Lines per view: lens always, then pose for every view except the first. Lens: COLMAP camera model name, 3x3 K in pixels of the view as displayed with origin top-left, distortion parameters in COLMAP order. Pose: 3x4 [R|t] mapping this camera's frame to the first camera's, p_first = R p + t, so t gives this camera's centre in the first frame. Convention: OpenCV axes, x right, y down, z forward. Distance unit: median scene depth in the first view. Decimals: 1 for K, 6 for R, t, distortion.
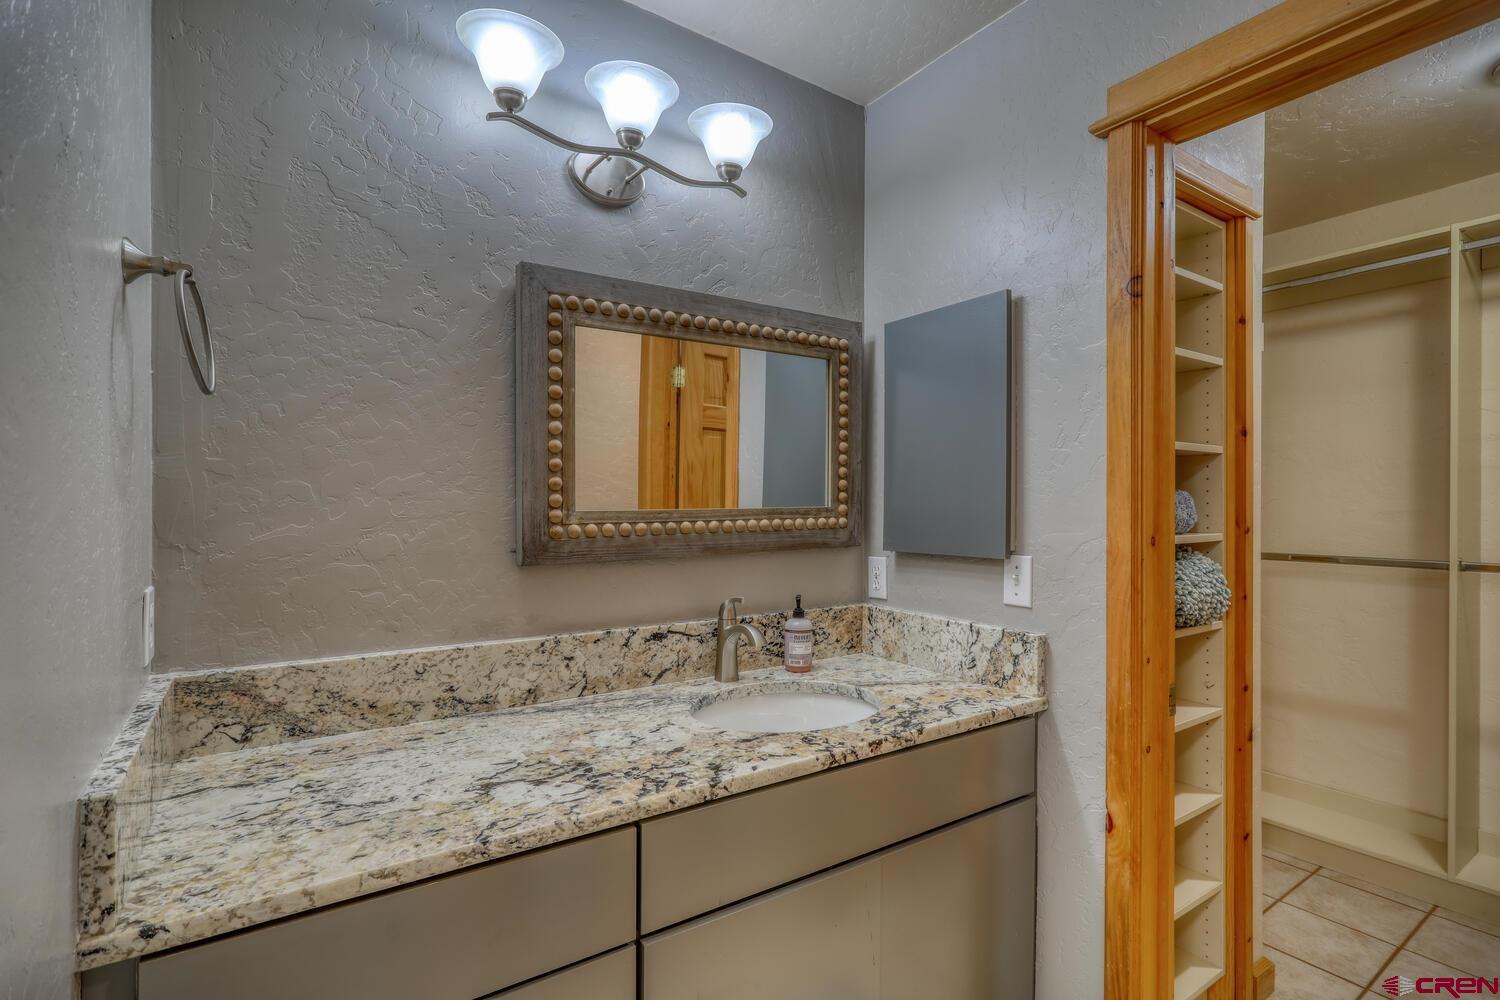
lens RADIAL K [[688.3, 0, 747.7], [0, 688.3, 508.6], [0, 0, 1]] dist [-0.004350, 0.001342]
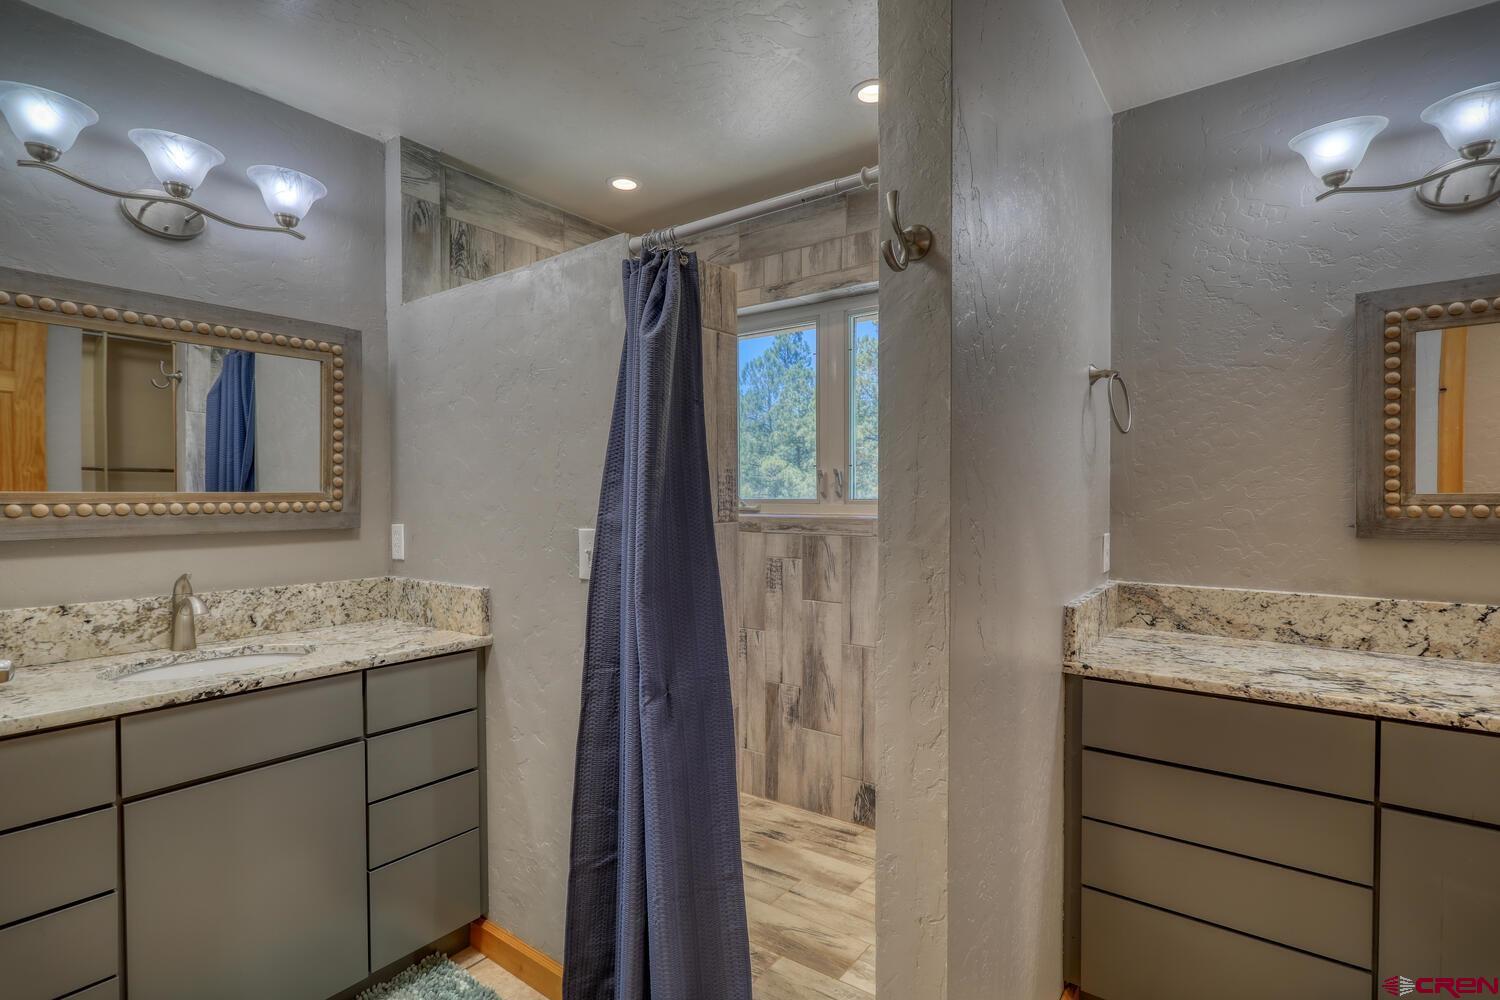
lens RADIAL K [[688.3, 0, 747.7], [0, 688.3, 508.6], [0, 0, 1]] dist [-0.004350, 0.001342]
pose [[0.292593, 0.019271, -0.956043, 0.548559], [0.002097, 0.999782, 0.020795, 0.002349], [0.956235, -0.008089, 0.292489, -0.427707]]
